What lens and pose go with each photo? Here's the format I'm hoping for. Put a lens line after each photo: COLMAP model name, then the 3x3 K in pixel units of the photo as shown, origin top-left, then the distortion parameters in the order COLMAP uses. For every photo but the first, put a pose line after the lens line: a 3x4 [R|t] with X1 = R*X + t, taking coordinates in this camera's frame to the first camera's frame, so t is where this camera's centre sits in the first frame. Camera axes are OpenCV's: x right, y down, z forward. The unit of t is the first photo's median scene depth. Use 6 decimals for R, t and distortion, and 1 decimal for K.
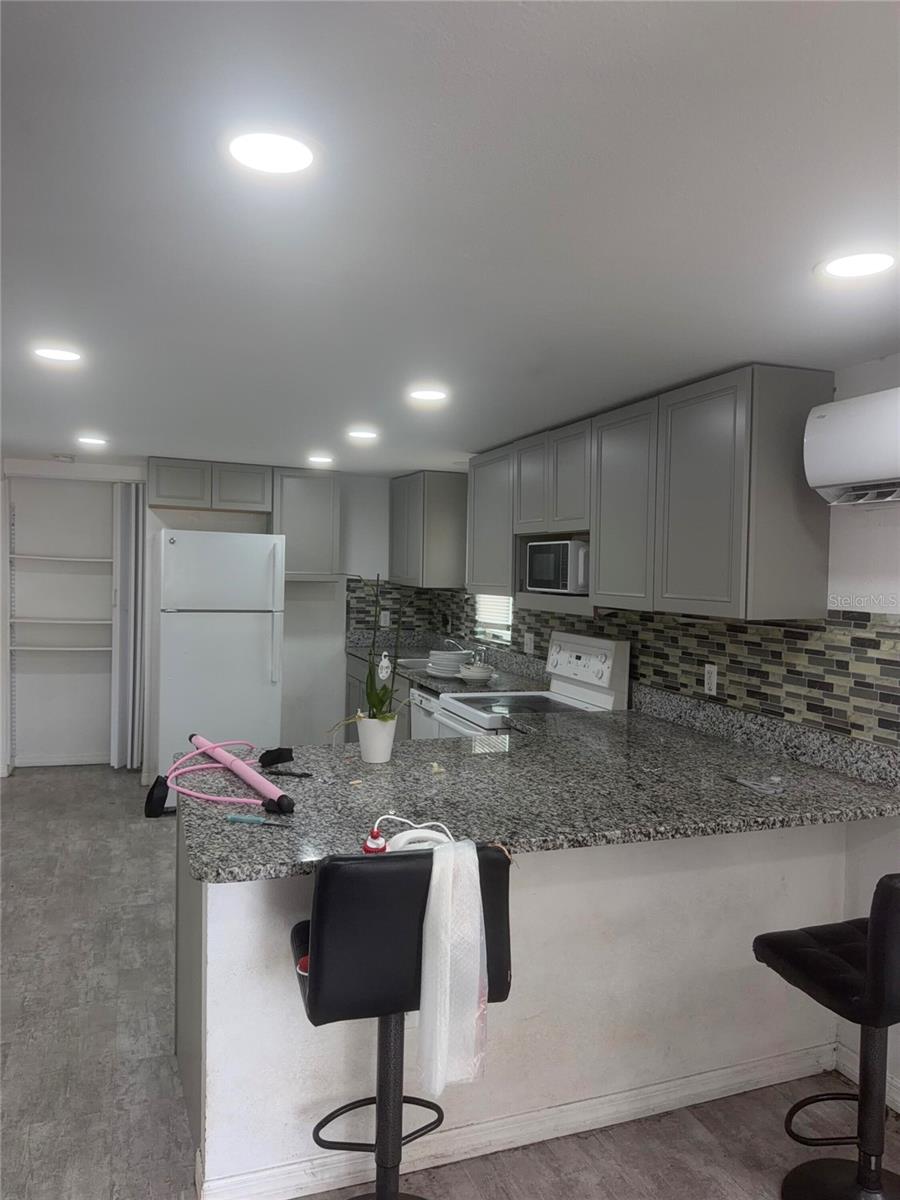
lens RADIAL K [[848.4, 0, 460.2], [0, 848.4, 600.1], [0, 0, 1]] dist [0.061247, -0.082961]
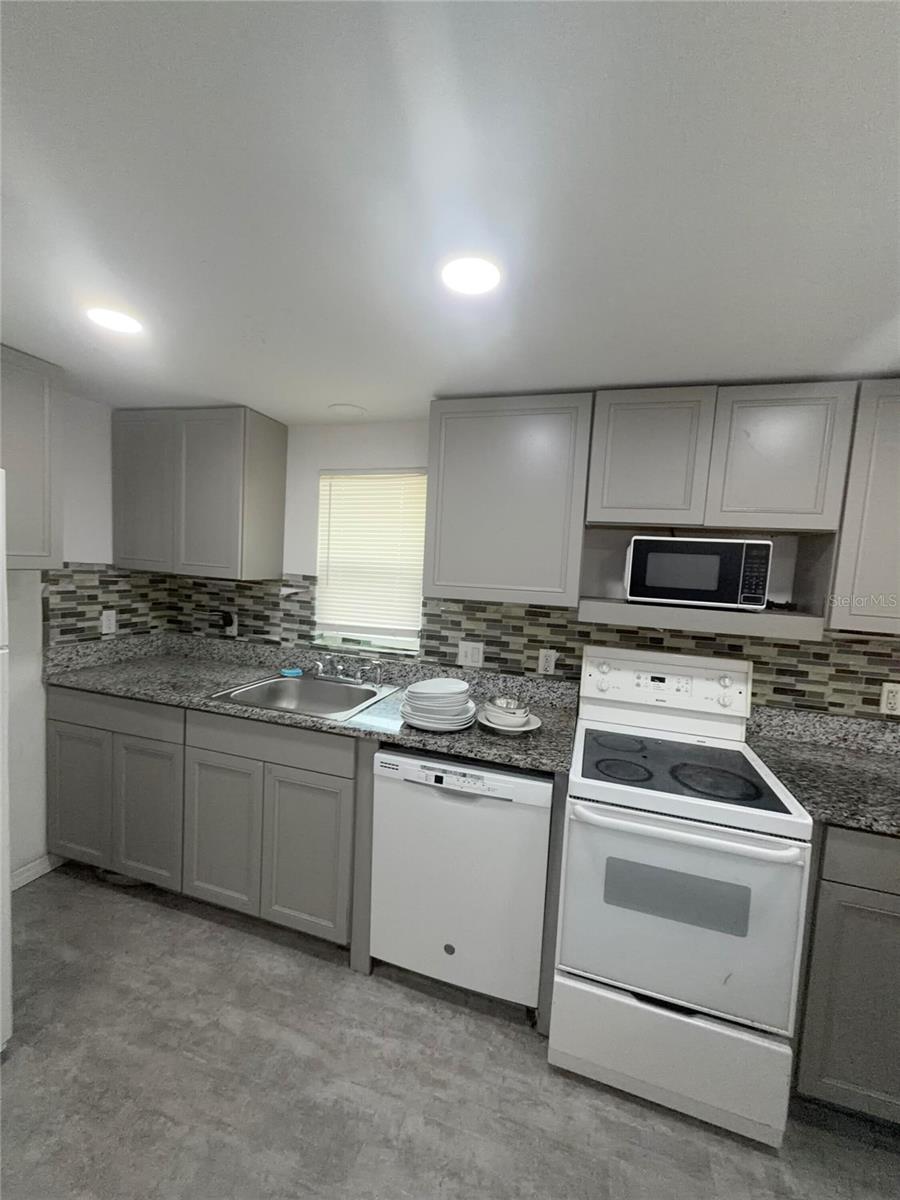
lens RADIAL K [[476.4, 0, 447.4], [0, 476.4, 599.5], [0, 0, 1]] dist [-0.000787, 0.000695]
pose [[0.609611, -0.047992, 0.791246, -0.329213], [-0.013067, 0.997422, 0.070565, -0.037809], [-0.792593, -0.053356, 0.607412, 0.828282]]
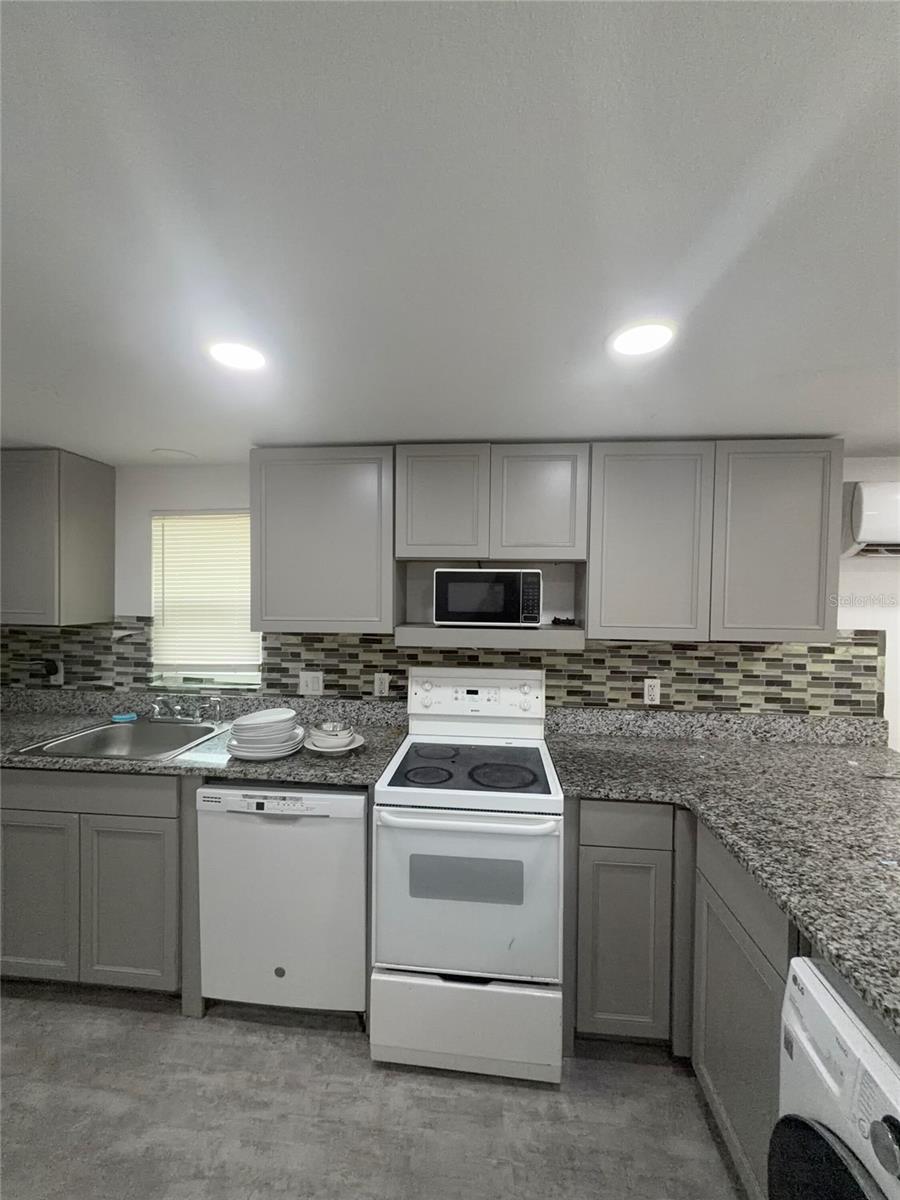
lens RADIAL K [[476.4, 0, 448.1], [0, 476.4, 599.7], [0, 0, 1]] dist [-0.000787, 0.000695]
pose [[0.435351, -0.030006, 0.899761, -0.325117], [0.031245, 0.999346, 0.018209, -0.042836], [-0.899718, 0.020186, 0.436004, 0.740587]]
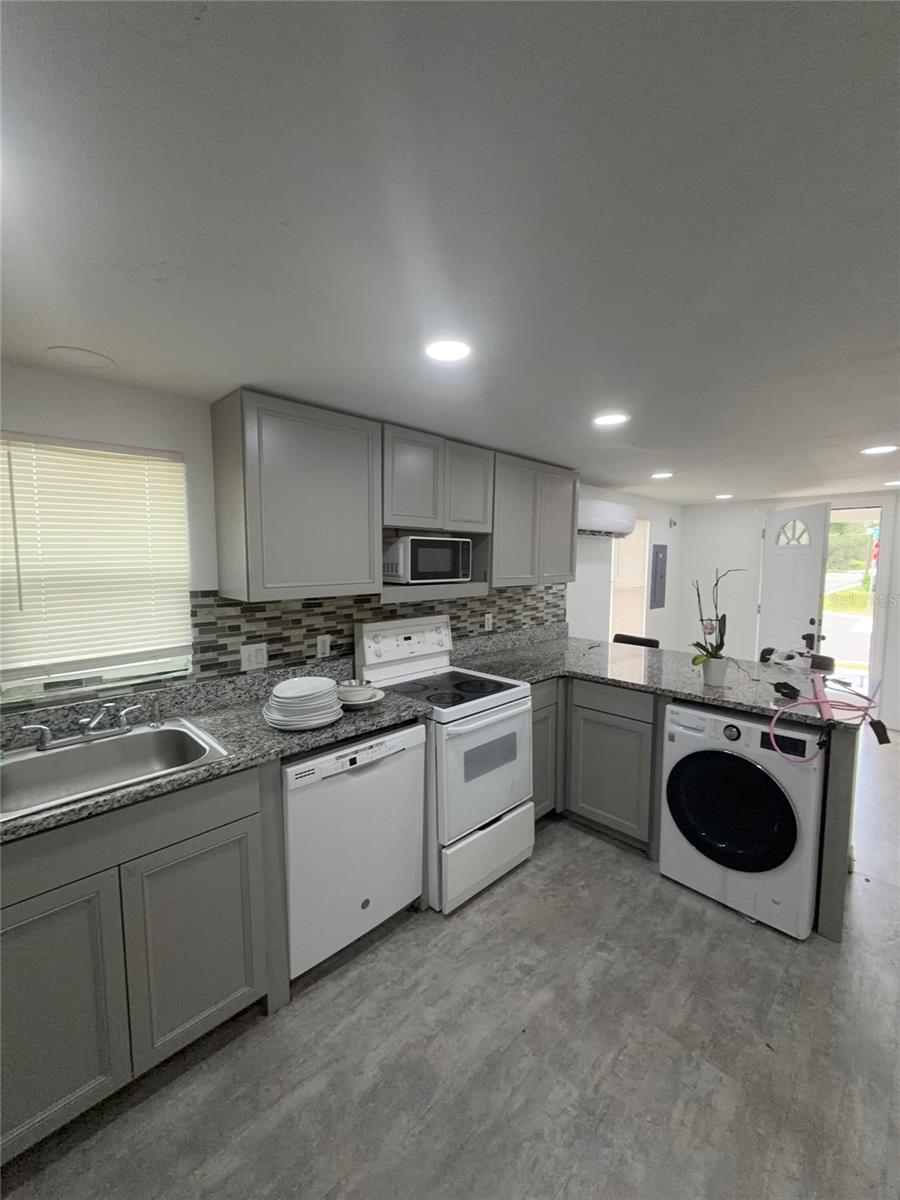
lens RADIAL K [[476.4, 0, 455.2], [0, 476.4, 598.3], [0, 0, 1]] dist [-0.000787, 0.000695]
pose [[-0.413847, -0.096325, 0.905236, -0.438670], [0.023278, 0.992941, 0.116299, -0.056306], [-0.910049, 0.069202, -0.408684, 1.126067]]
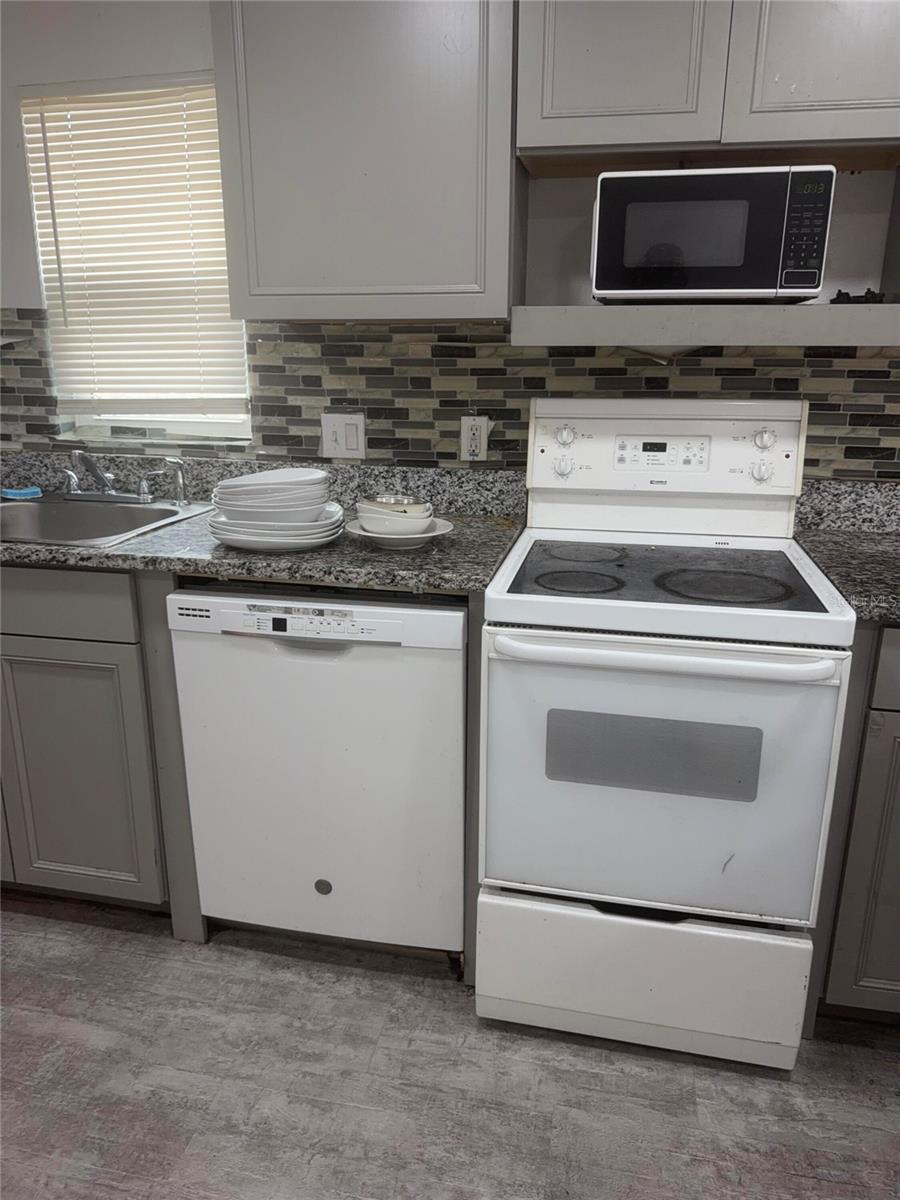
lens RADIAL K [[848.4, 0, 444.8], [0, 848.4, 596.0], [0, 0, 1]] dist [0.061247, -0.082961]
pose [[0.532679, -0.254989, 0.806990, -0.319392], [0.036760, 0.959603, 0.278947, 0.008341], [-0.845518, -0.118924, 0.520534, 0.784126]]
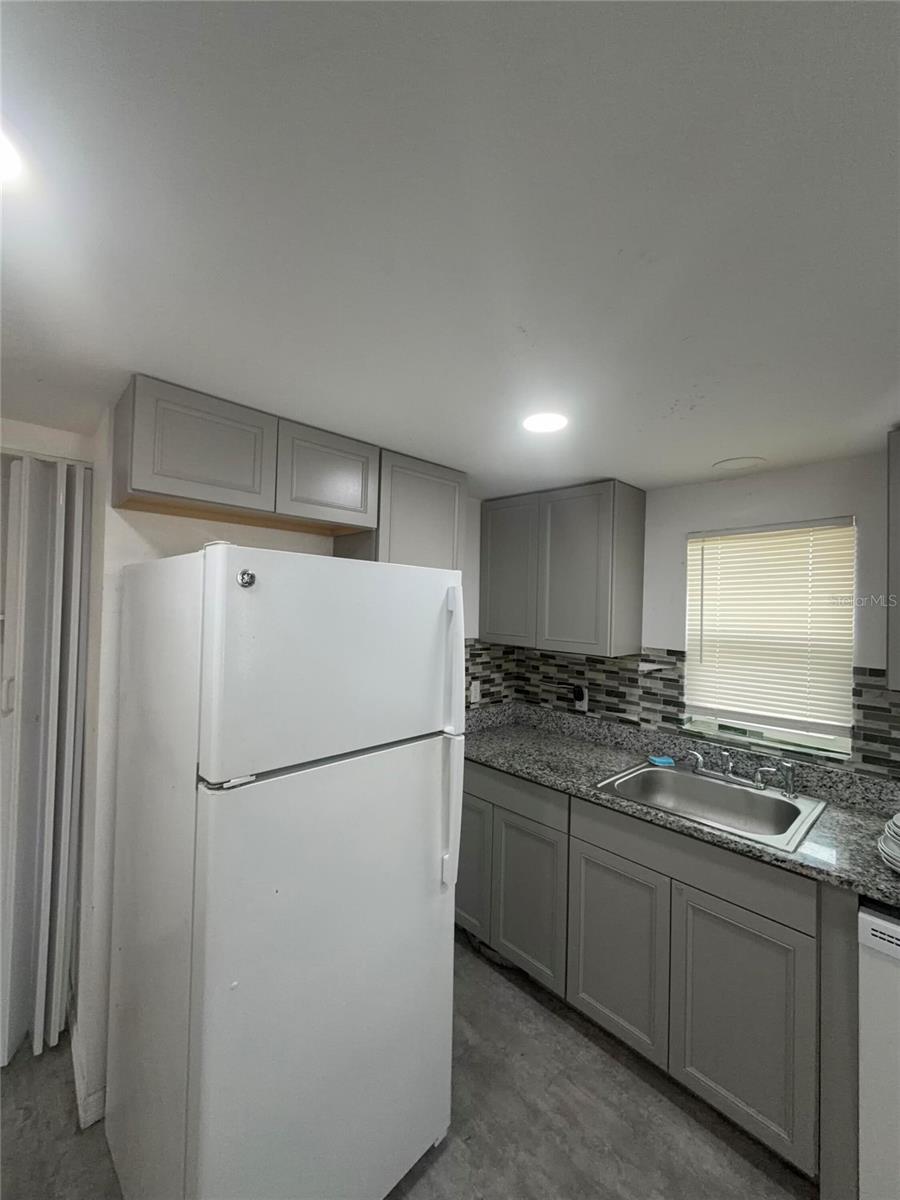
lens RADIAL K [[476.4, 0, 447.9], [0, 476.4, 599.9], [0, 0, 1]] dist [-0.000787, 0.000695]
pose [[0.922000, 0.003643, 0.387173, -0.397460], [0.011461, 0.999261, -0.036695, -0.061859], [-0.387021, 0.038270, 0.921276, 0.931101]]
